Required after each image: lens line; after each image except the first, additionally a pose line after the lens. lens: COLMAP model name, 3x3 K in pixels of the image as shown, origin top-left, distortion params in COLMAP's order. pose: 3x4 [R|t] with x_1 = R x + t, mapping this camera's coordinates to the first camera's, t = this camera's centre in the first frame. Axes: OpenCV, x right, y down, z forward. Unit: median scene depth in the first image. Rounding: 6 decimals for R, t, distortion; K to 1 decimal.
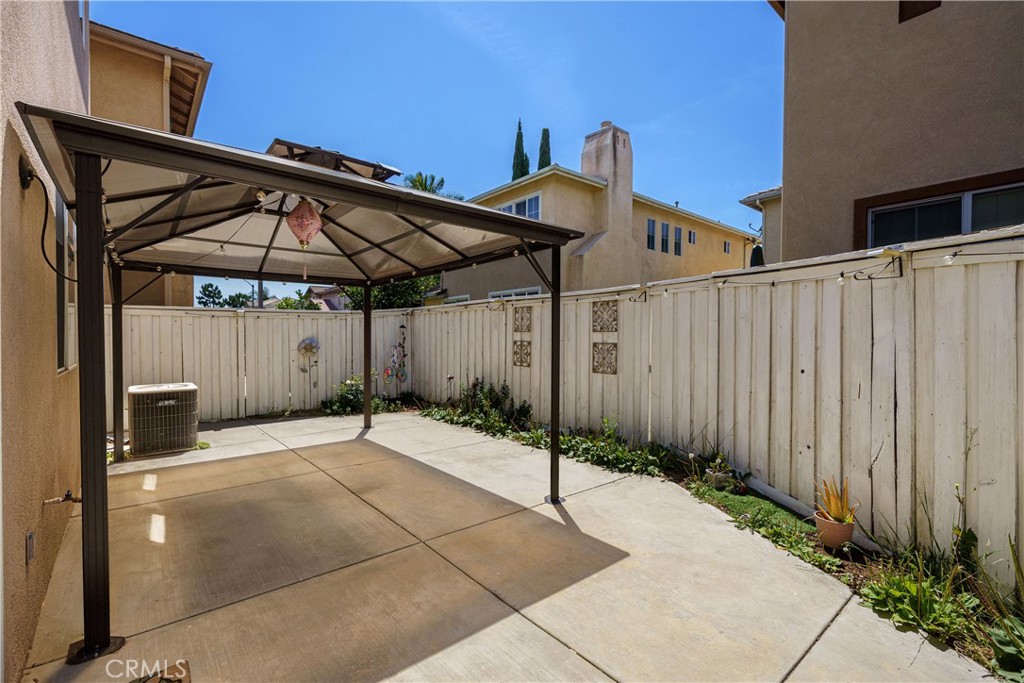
lens RADIAL K [[455.3, 0, 511.3], [0, 455.3, 344.9], [0, 0, 1]] dist [0.001721, -0.000100]
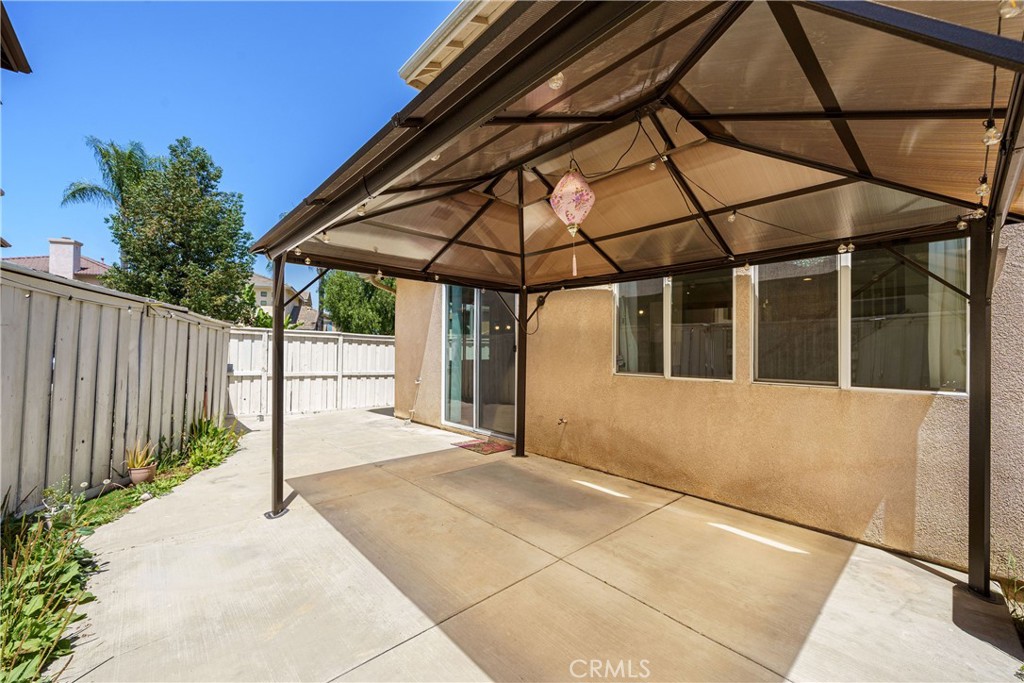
lens RADIAL K [[401.3, 0, 509.7], [0, 401.3, 340.6], [0, 0, 1]] dist [-0.002167, 0.000671]
pose [[-0.999140, -0.009624, -0.040342, -0.293200], [-0.009215, 0.999904, -0.010305, -0.027734], [0.040438, -0.009925, -0.999133, 1.467857]]
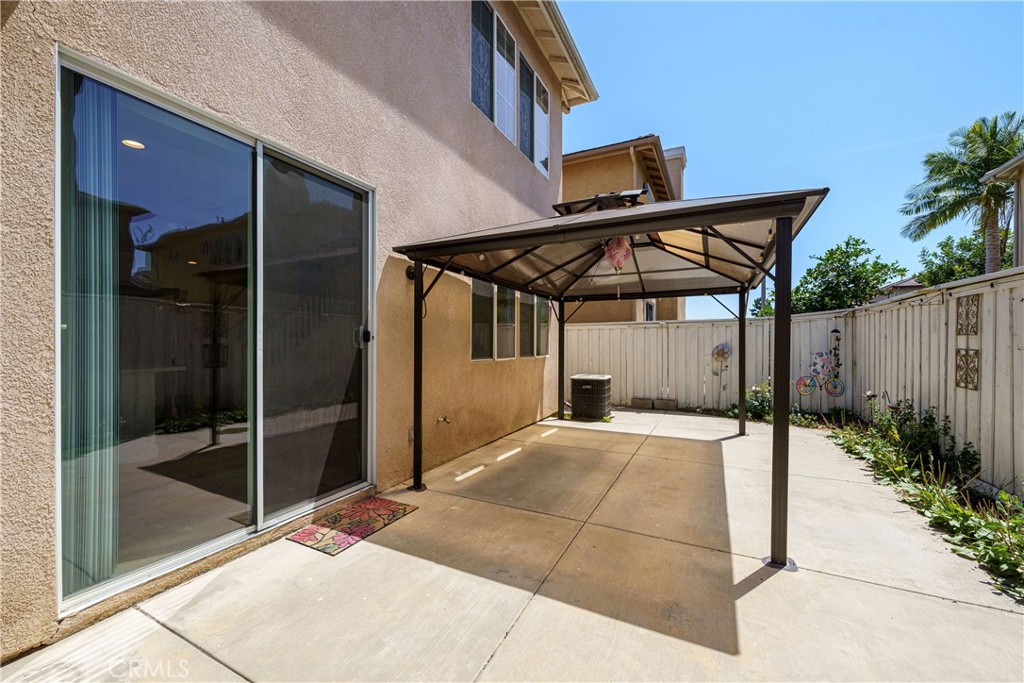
lens RADIAL K [[401.3, 0, 507.8], [0, 401.3, 343.7], [0, 0, 1]] dist [-0.002167, 0.000671]
pose [[0.393674, 0.000619, -0.919250, 0.397967], [-0.016296, 0.999847, -0.006306, -0.003085], [0.919106, 0.017462, 0.393624, 0.254407]]
